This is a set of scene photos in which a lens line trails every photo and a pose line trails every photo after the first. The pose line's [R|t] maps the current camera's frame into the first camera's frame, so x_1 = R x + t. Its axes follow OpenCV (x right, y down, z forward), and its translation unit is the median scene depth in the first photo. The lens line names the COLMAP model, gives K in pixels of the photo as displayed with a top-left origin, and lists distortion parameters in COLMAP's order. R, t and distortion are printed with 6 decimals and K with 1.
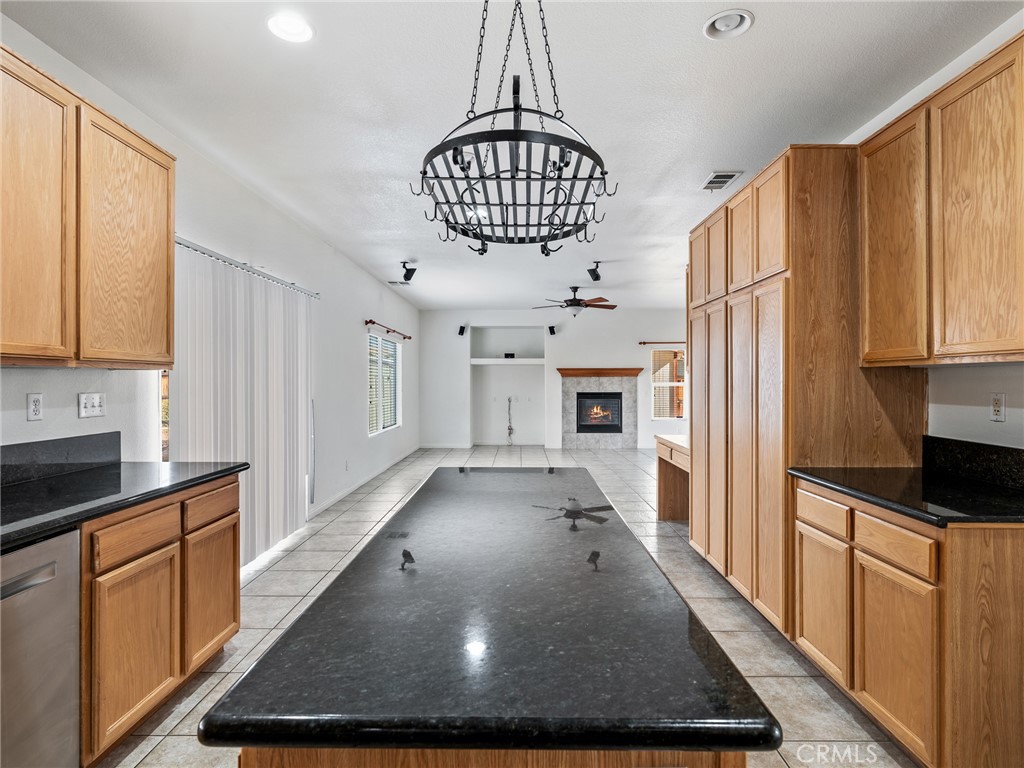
lens RADIAL K [[570.9, 0, 512.2], [0, 570.9, 383.0], [0, 0, 1]] dist [-0.000313, -0.000330]
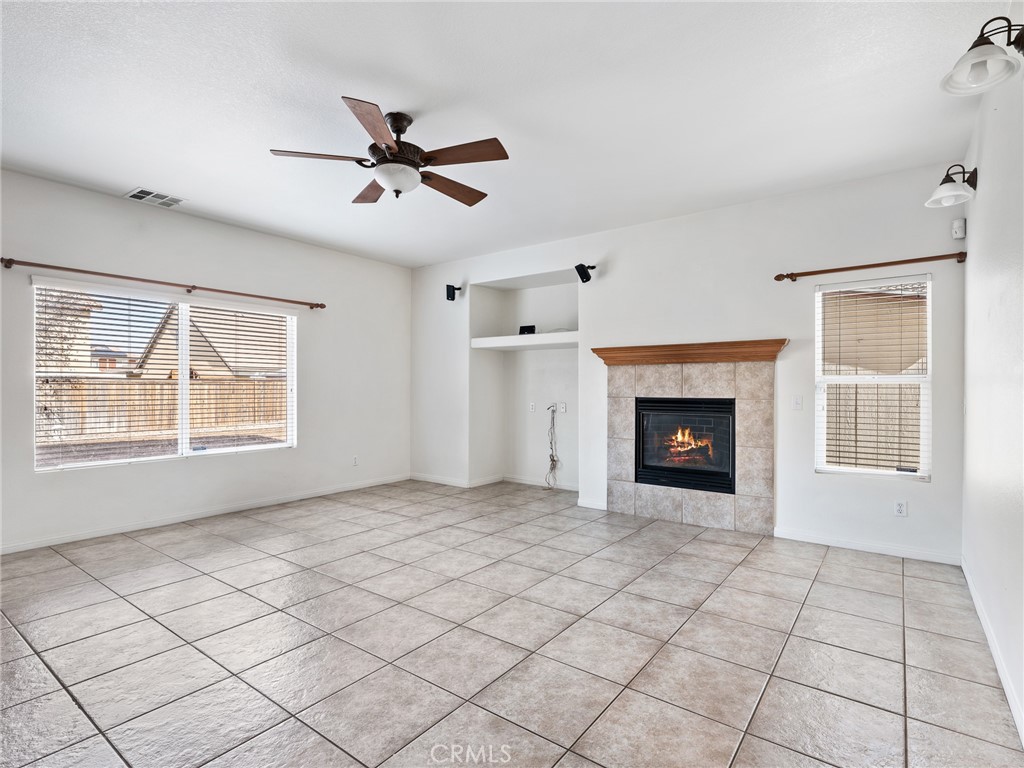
lens RADIAL K [[515.2, 0, 513.0], [0, 515.2, 390.8], [0, 0, 1]] dist [0.001415, 0.000149]
pose [[0.809464, 0.007217, -0.587125, 0.283711], [-0.000270, 0.999929, 0.011920, 0.005714], [0.587169, -0.009490, 0.809409, 0.590234]]
